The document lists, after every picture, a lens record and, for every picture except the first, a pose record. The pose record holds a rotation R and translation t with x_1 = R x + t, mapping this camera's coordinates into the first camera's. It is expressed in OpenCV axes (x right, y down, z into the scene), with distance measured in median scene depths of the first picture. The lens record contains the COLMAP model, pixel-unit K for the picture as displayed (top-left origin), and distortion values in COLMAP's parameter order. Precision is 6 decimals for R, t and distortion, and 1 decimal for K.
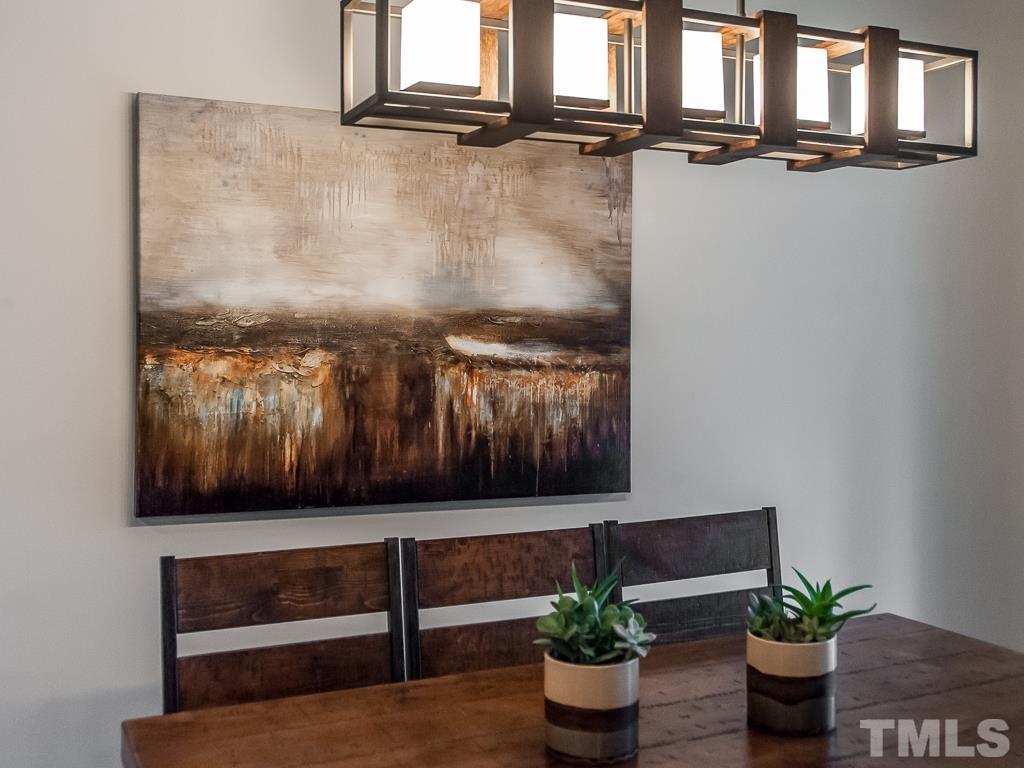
lens RADIAL K [[1181.5, 0, 513.3], [0, 1181.5, 360.2], [0, 0, 1]] dist [-0.006695, -0.009373]
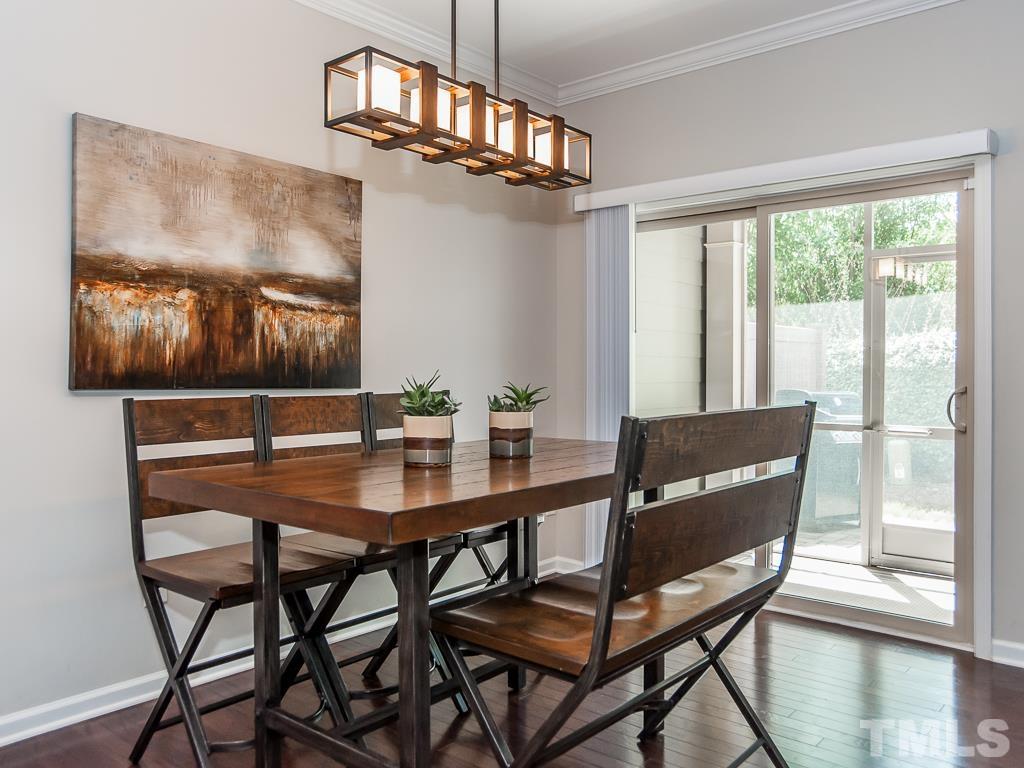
lens RADIAL K [[829.4, 0, 497.8], [0, 829.4, 370.1], [0, 0, 1]] dist [-0.059972, 0.076744]
pose [[0.909572, 0.001742, 0.415542, -0.240576], [0.005227, 0.999864, -0.015634, 0.118172], [-0.415513, 0.016392, 0.909439, -0.177745]]
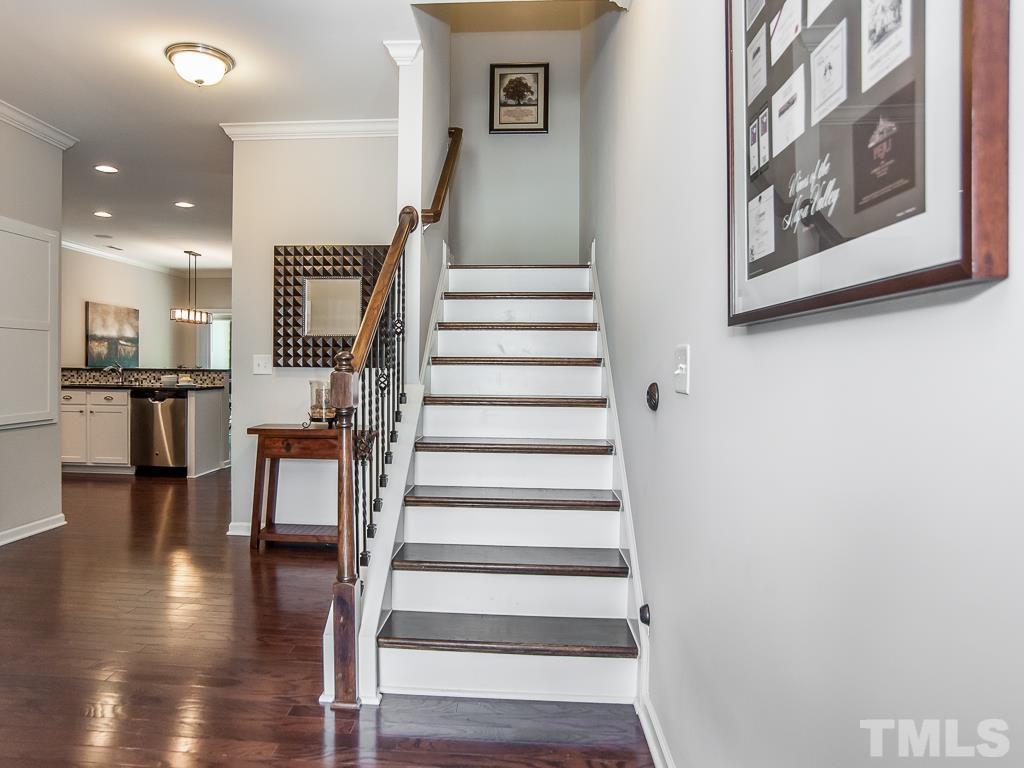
lens RADIAL K [[649.8, 0, 469.6], [0, 649.8, 375.9], [0, 0, 1]] dist [-0.073672, 0.059781]
pose [[0.500682, -0.010041, 0.865573, -2.156357], [0.004453, 0.999949, 0.009024, 0.153267], [-0.865620, -0.000663, 0.500701, -2.423548]]
